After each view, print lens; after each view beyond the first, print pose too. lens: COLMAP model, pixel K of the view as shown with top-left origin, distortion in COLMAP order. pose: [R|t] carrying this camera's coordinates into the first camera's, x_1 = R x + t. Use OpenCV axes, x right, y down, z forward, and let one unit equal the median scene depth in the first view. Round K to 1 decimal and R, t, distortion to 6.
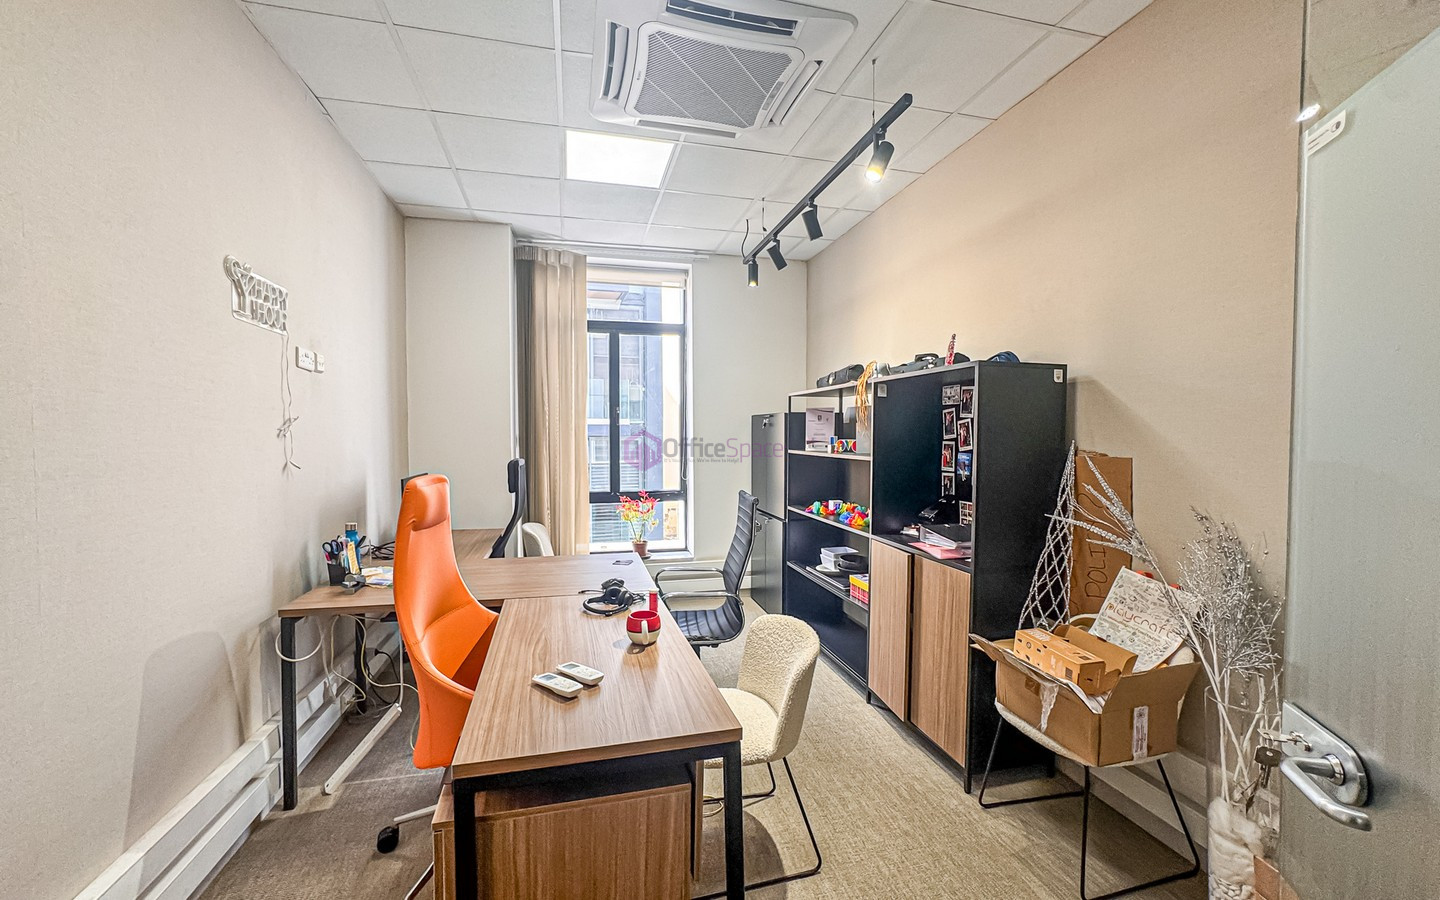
lens RADIAL K [[582.9, 0, 720.9], [0, 582.9, 453.1], [0, 0, 1]] dist [-0.036609, 0.016712]
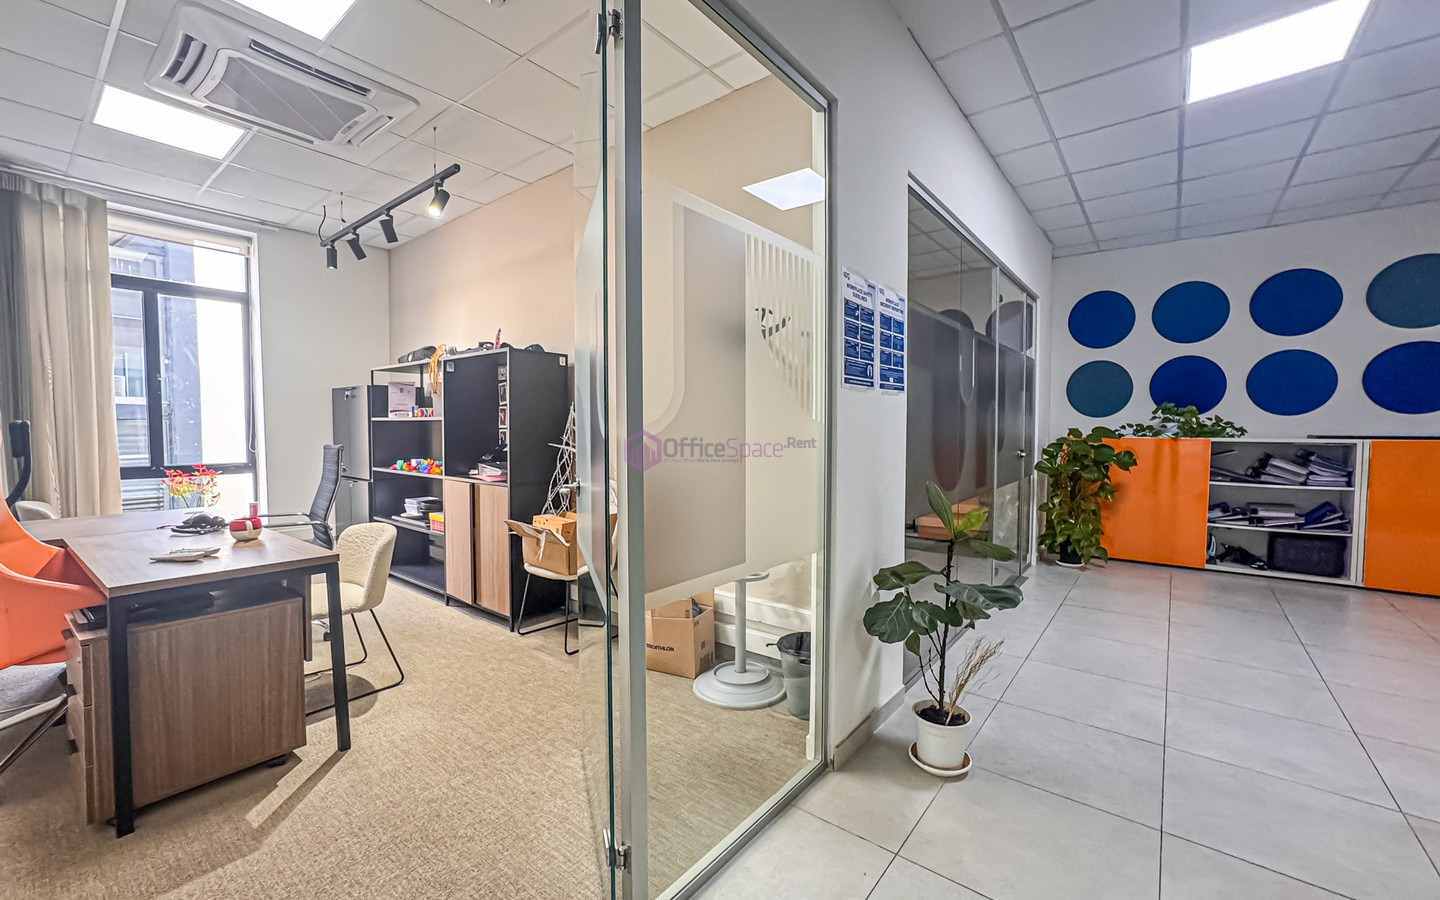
lens RADIAL K [[582.9, 0, 720.9], [0, 582.9, 453.1], [0, 0, 1]] dist [-0.036609, 0.016712]
pose [[0.793888, -0.025383, 0.607535, -0.035053], [0.018302, 0.999673, 0.017850, 0.068871], [-0.607789, -0.003052, 0.794093, -0.379769]]
